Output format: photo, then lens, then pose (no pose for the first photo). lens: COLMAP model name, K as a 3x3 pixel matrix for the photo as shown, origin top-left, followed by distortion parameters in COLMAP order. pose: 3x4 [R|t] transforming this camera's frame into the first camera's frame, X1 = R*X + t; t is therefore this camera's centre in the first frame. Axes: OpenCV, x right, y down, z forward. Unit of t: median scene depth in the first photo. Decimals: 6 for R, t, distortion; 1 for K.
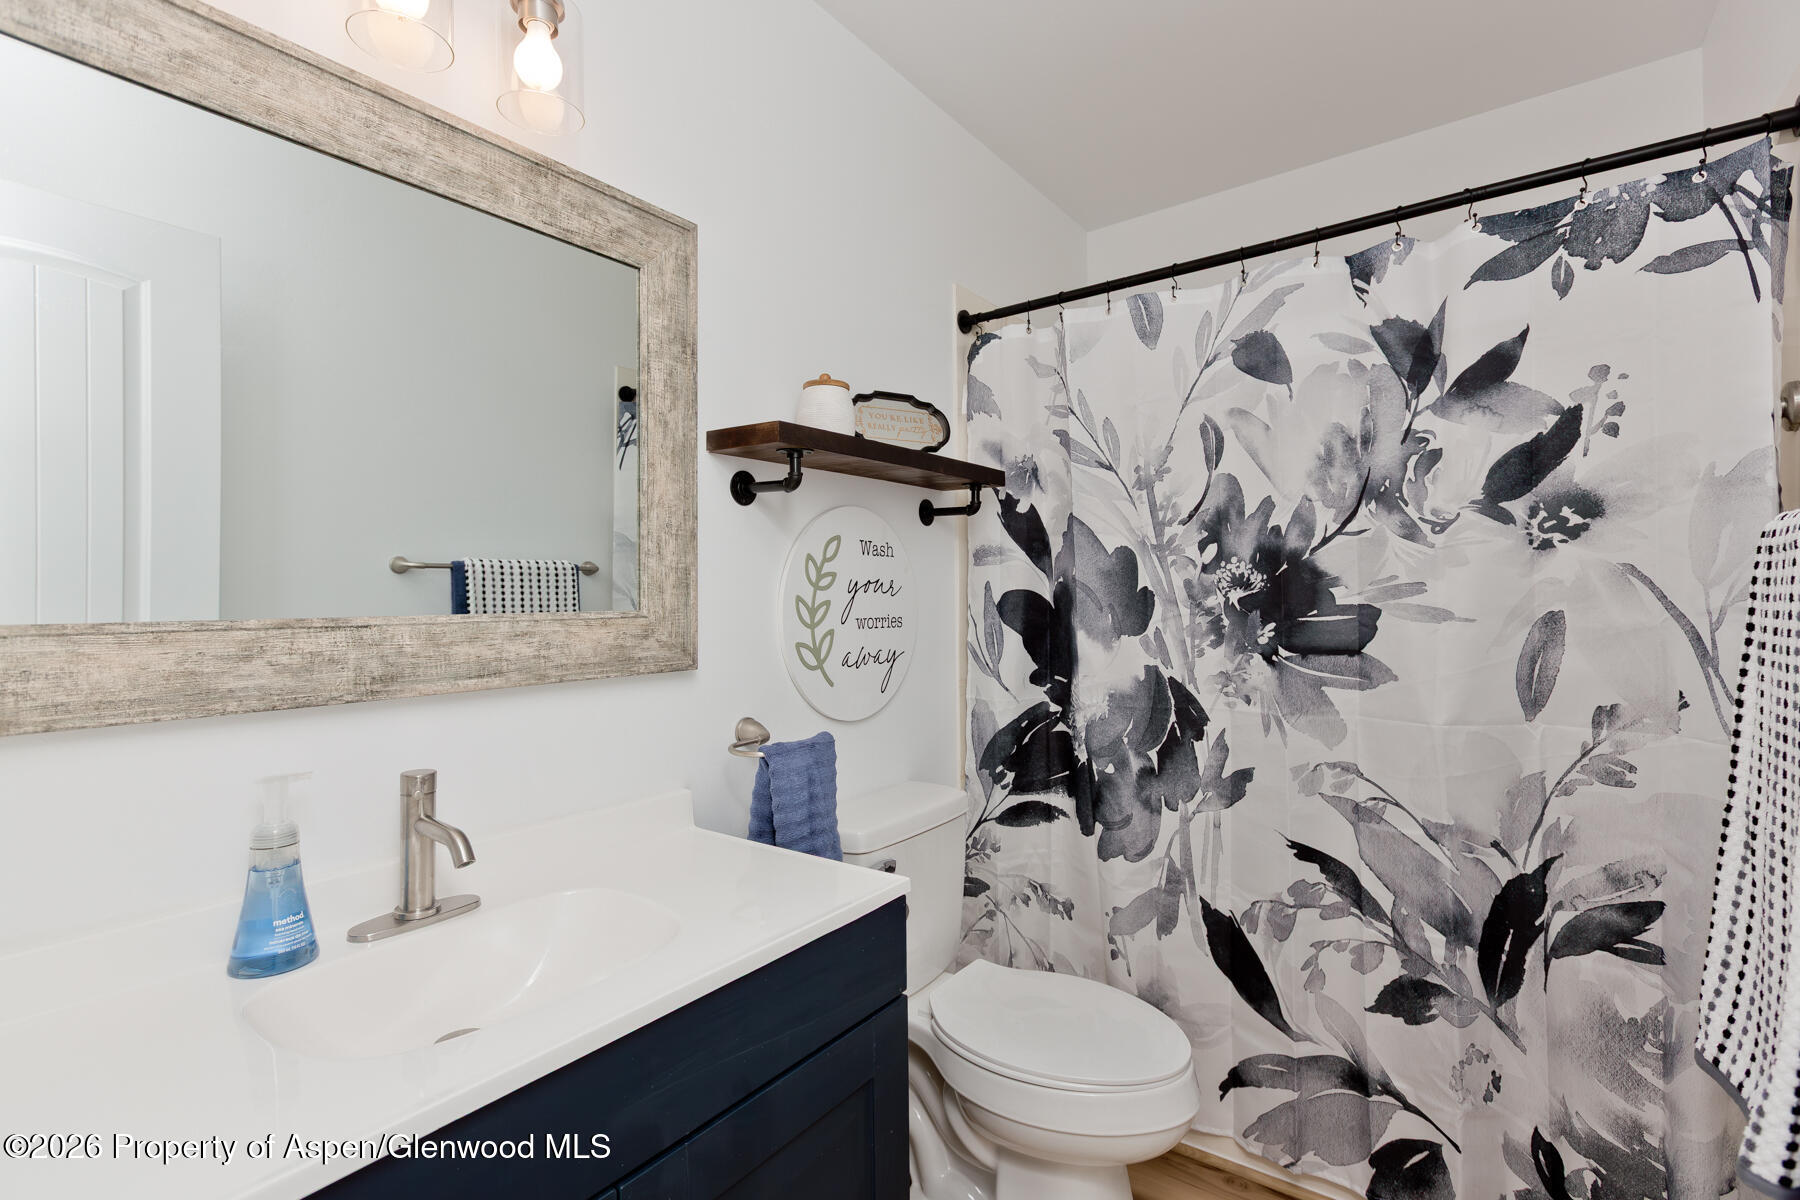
lens RADIAL K [[819.5, 0, 895.8], [0, 819.5, 583.4], [0, 0, 1]] dist [0.004808, -0.000422]
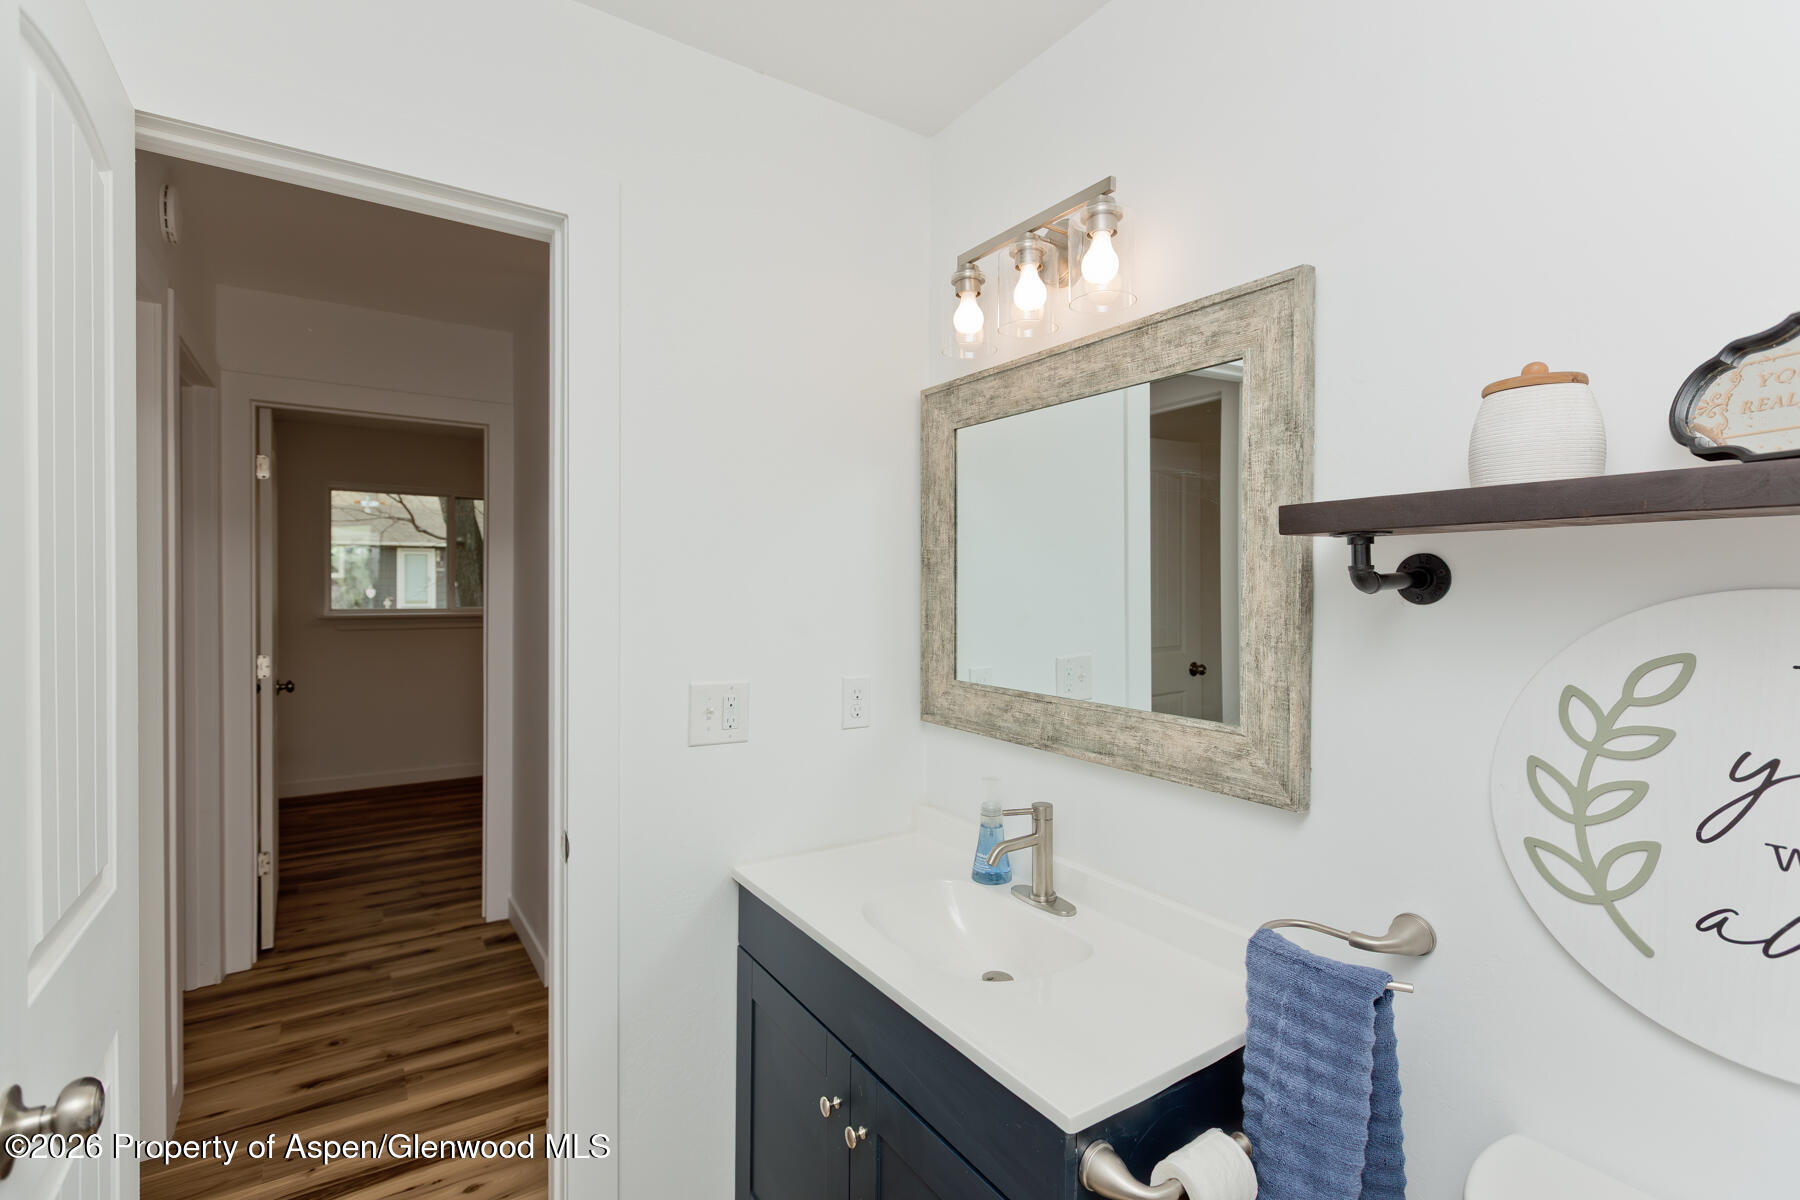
lens RADIAL K [[819.5, 0, 908.0], [0, 819.5, 602.9], [0, 0, 1]] dist [0.004808, -0.000422]
pose [[-0.322620, 0.019067, -0.946336, 0.672212], [-0.001389, 0.999786, 0.020617, -0.124446], [0.946527, 0.007966, -0.322525, 0.921722]]
